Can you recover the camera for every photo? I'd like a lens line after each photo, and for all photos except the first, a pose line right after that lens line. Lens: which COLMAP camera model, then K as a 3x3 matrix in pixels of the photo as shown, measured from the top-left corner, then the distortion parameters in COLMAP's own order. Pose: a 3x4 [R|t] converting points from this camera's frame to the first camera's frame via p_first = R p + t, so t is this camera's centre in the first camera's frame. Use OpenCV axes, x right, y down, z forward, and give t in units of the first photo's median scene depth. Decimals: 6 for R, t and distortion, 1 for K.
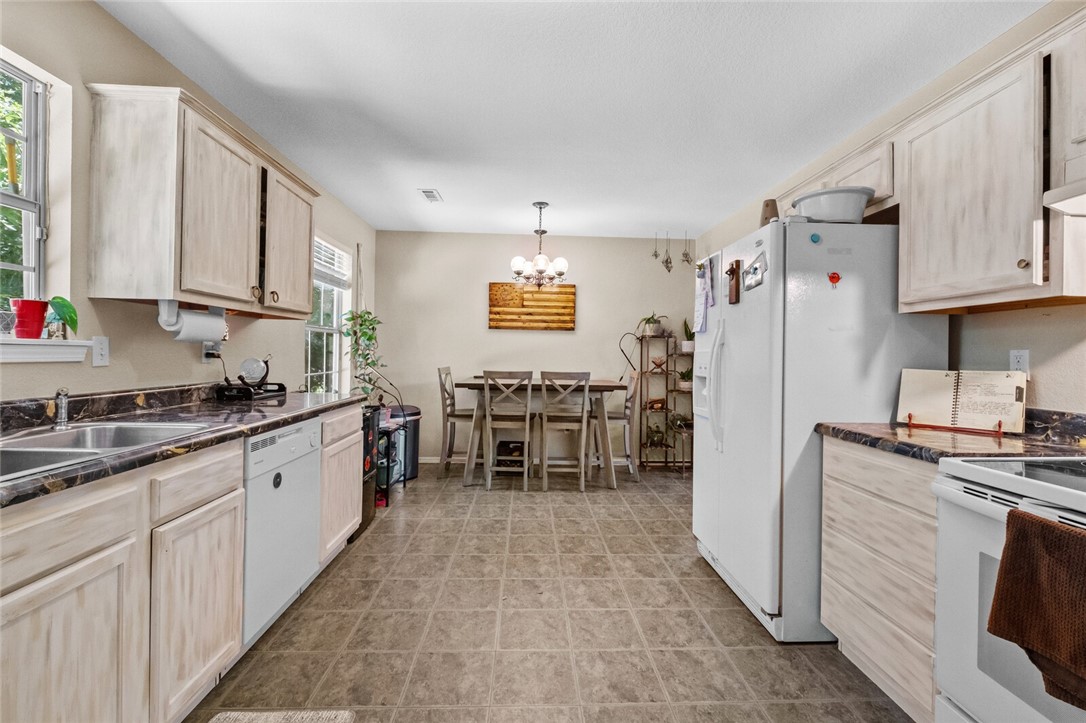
lens RADIAL K [[480.9, 0, 546.5], [0, 480.9, 354.4], [0, 0, 1]] dist [-0.000059, -0.000665]
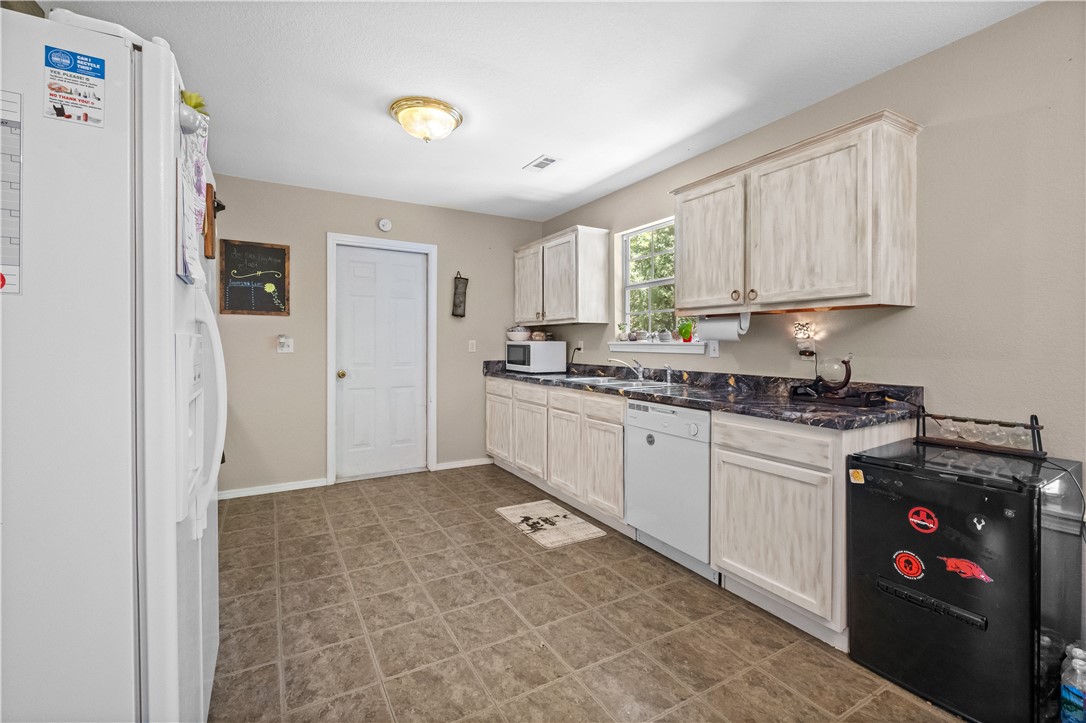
lens RADIAL K [[474.2, 0, 545.1], [0, 474.2, 345.9], [0, 0, 1]] dist [0.001598, -0.004864]
pose [[-0.884786, -0.015899, -0.465726, 0.336271], [-0.018056, 0.999837, 0.000170, -0.003209], [0.465647, 0.008560, -0.884929, 1.966804]]
